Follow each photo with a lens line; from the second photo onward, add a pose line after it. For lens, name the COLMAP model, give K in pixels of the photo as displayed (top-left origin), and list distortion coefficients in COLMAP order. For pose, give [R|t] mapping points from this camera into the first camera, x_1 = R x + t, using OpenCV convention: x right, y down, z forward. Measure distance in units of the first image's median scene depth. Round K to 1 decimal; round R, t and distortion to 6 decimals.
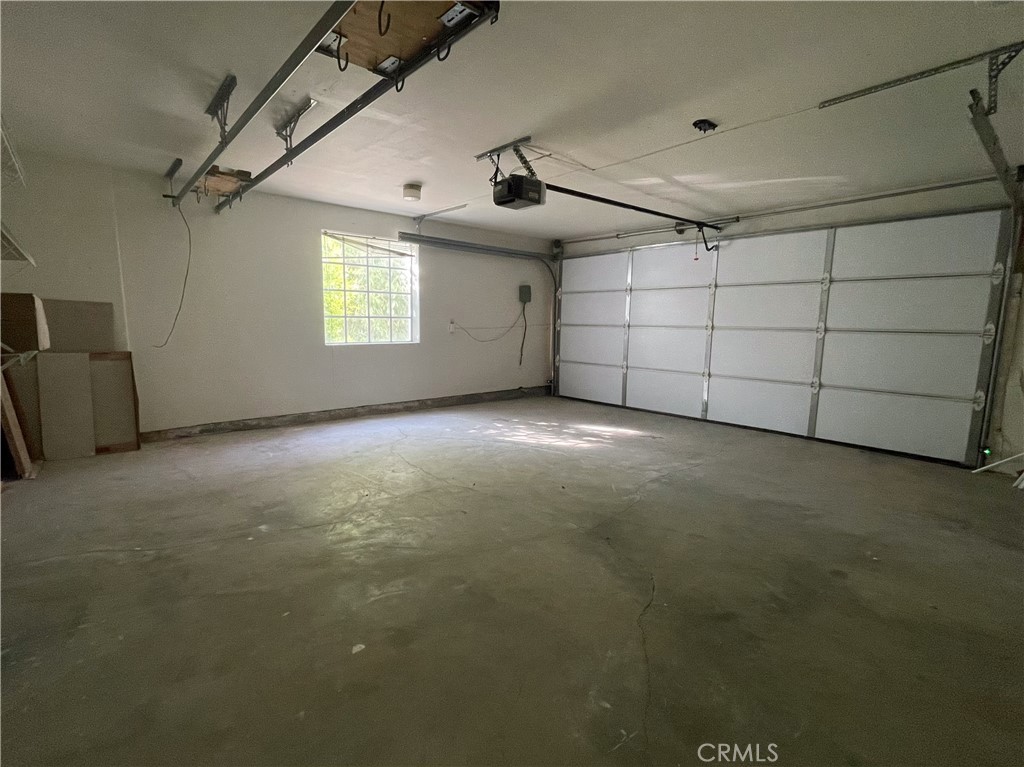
lens RADIAL K [[479.1, 0, 510.4], [0, 479.1, 385.0], [0, 0, 1]] dist [0.002455, -0.000050]
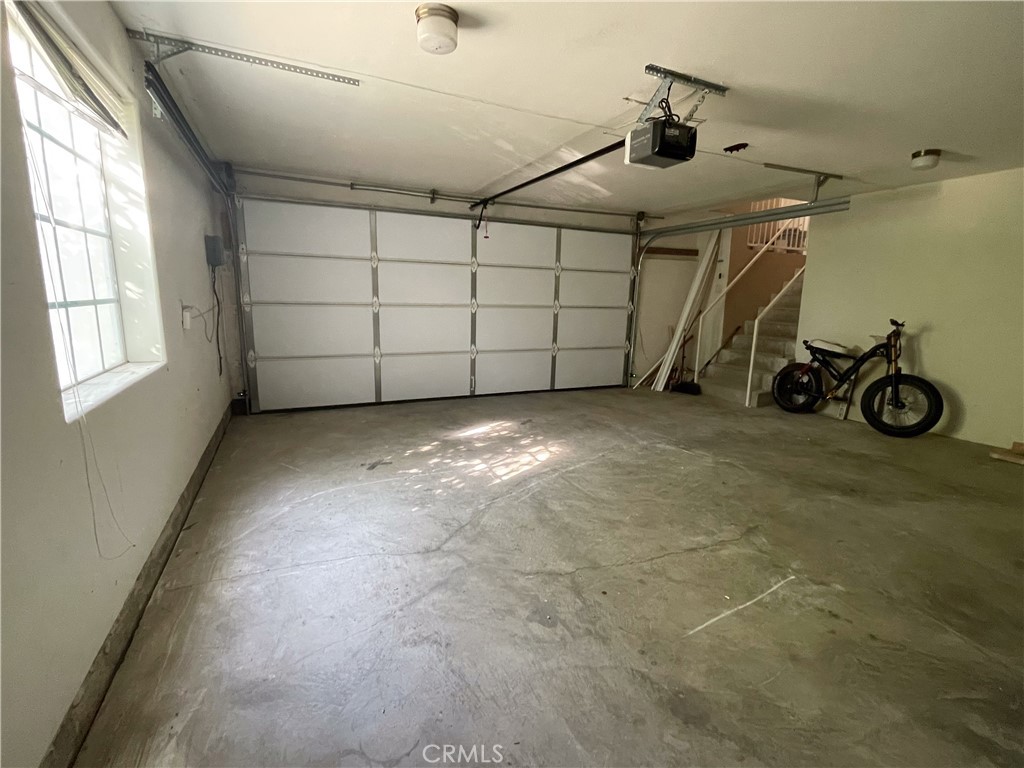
lens RADIAL K [[455.9, 0, 507.4], [0, 455.9, 379.6], [0, 0, 1]] dist [0.000051, 0.000122]
pose [[0.304556, -0.181130, 0.935114, -0.652822], [0.106513, 0.982071, 0.155535, -0.143416], [-0.946520, 0.052233, 0.318389, 0.834974]]
